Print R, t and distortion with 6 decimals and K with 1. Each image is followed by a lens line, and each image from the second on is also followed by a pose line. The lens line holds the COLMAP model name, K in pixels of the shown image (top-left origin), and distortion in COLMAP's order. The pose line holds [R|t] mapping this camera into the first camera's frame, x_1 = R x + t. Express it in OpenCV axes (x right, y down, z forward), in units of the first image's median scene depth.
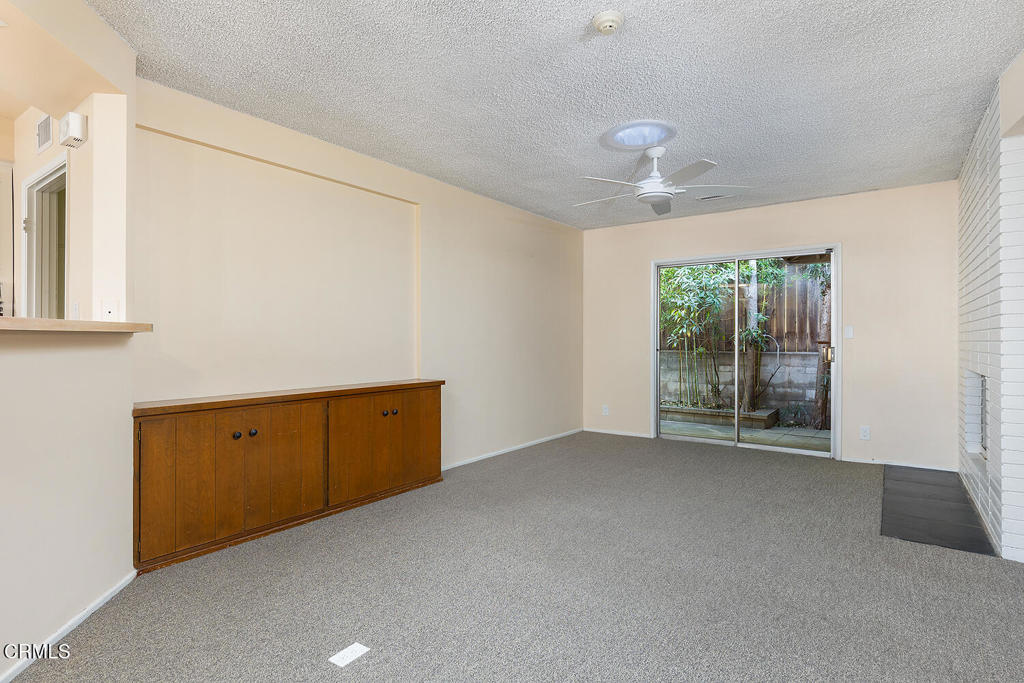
lens RADIAL K [[518.6, 0, 511.8], [0, 518.6, 338.6], [0, 0, 1]] dist [0.001315, 0.000207]
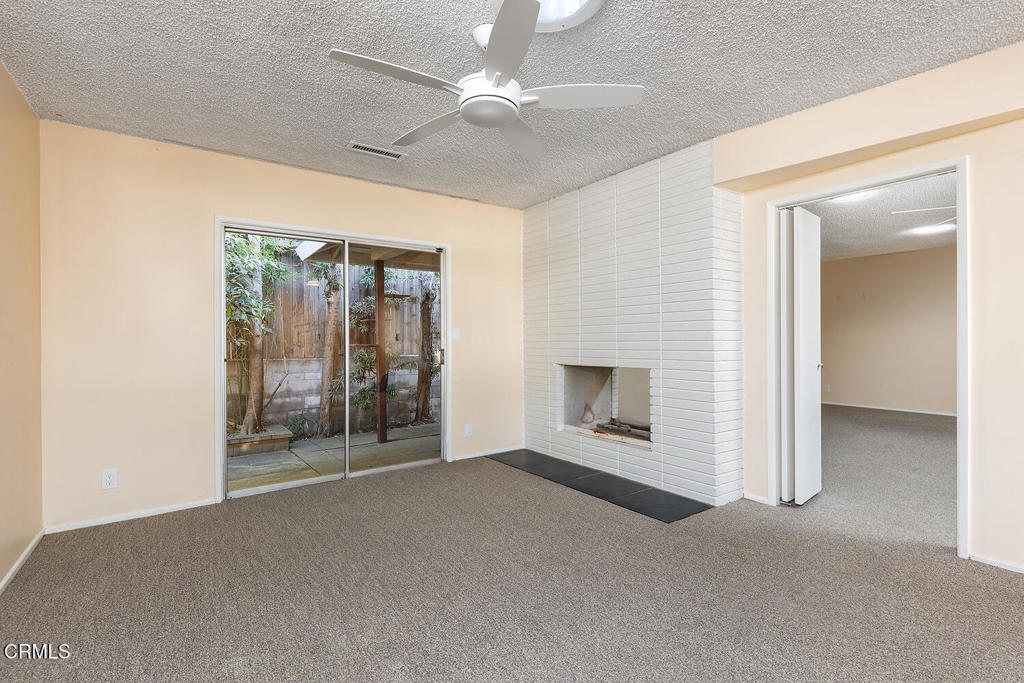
lens RADIAL K [[470.4, 0, 517.6], [0, 470.4, 342.4], [0, 0, 1]] dist [0.016587, 0.000281]
pose [[0.320535, -0.000289, 0.947237, -0.114049], [0.004247, 0.999990, -0.001132, 0.002857], [-0.947227, 0.004386, 0.320533, 0.364646]]
